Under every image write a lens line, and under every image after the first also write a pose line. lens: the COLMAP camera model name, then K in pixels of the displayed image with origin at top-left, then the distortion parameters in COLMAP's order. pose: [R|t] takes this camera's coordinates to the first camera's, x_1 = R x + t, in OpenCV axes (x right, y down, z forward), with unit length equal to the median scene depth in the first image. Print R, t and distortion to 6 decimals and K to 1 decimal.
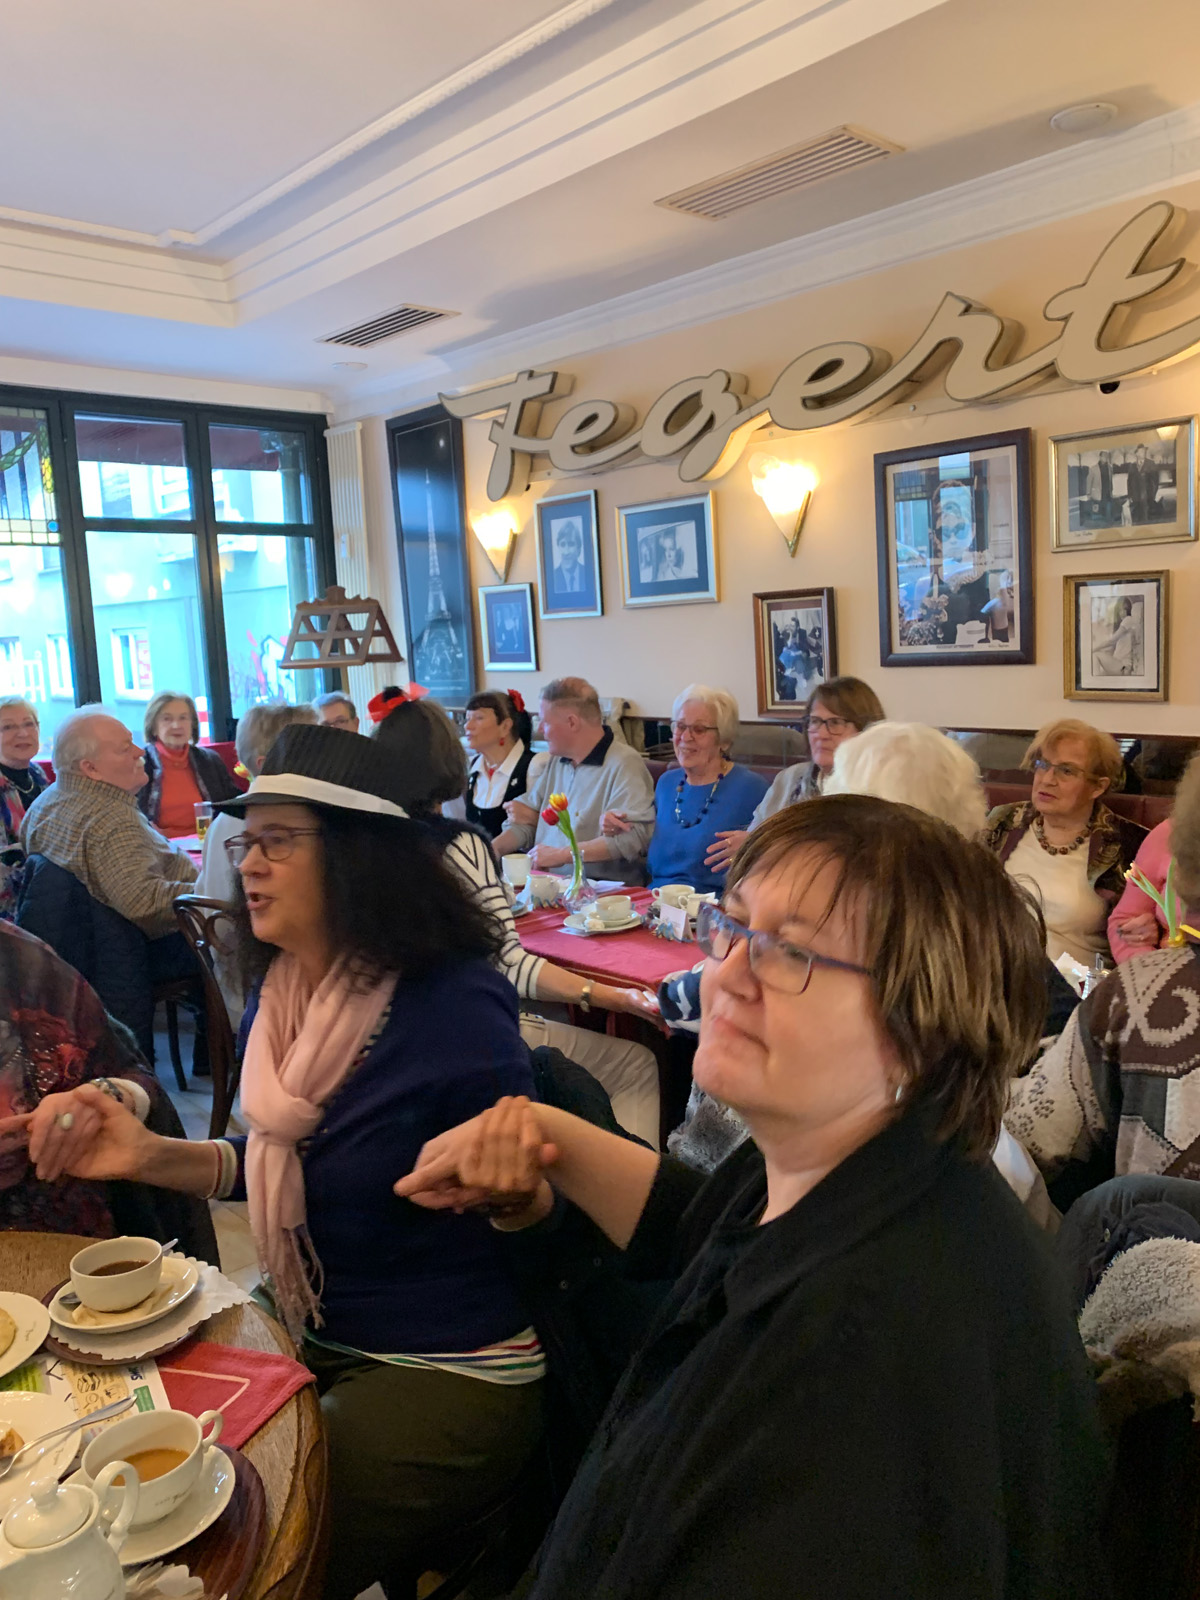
lens RADIAL K [[1219.1, 0, 639.0], [0, 1219.1, 809.0], [0, 0, 1]] dist [0.052471, -0.171478]
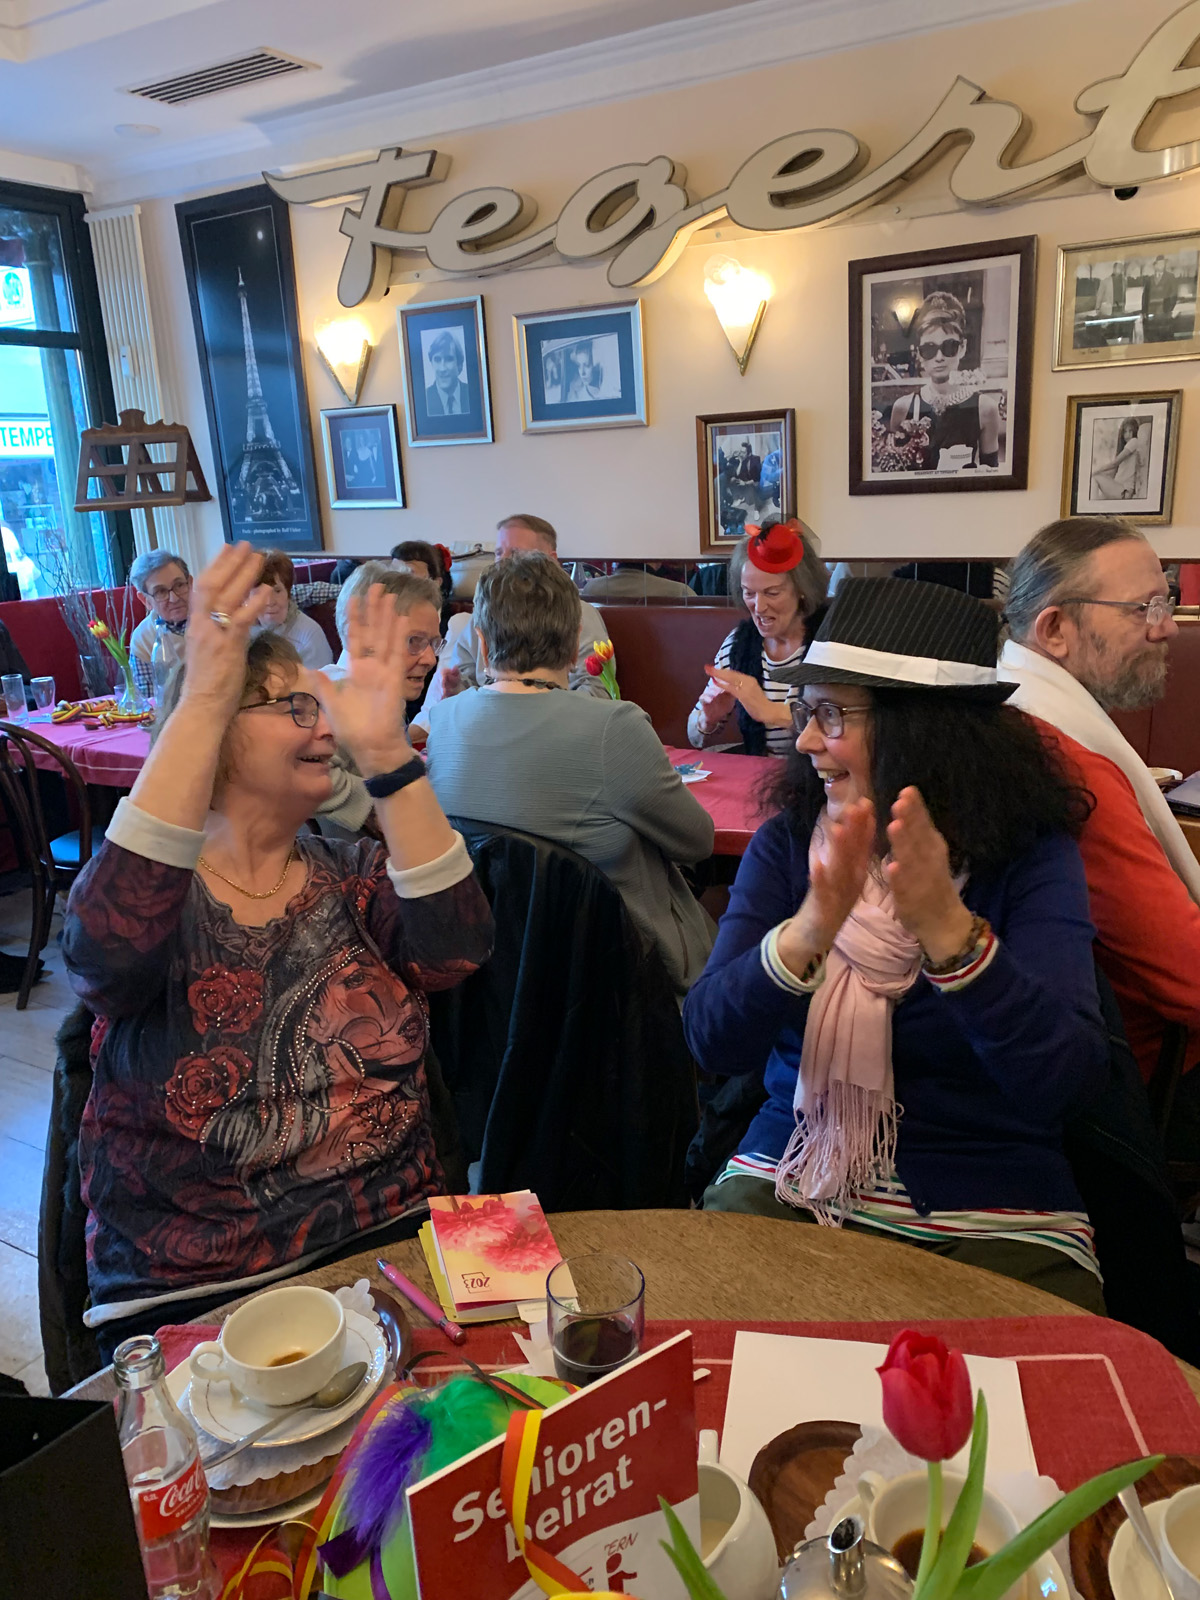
lens RADIAL K [[1232.9, 0, 600.0], [0, 1232.9, 800.0], [0, 0, 1]] dist [0.001440, 0.002911]
pose [[0.962155, -0.074512, 0.262118, -0.233431], [0.044308, 0.991867, 0.119315, -0.004355], [-0.268876, -0.103185, 0.957632, 0.101858]]
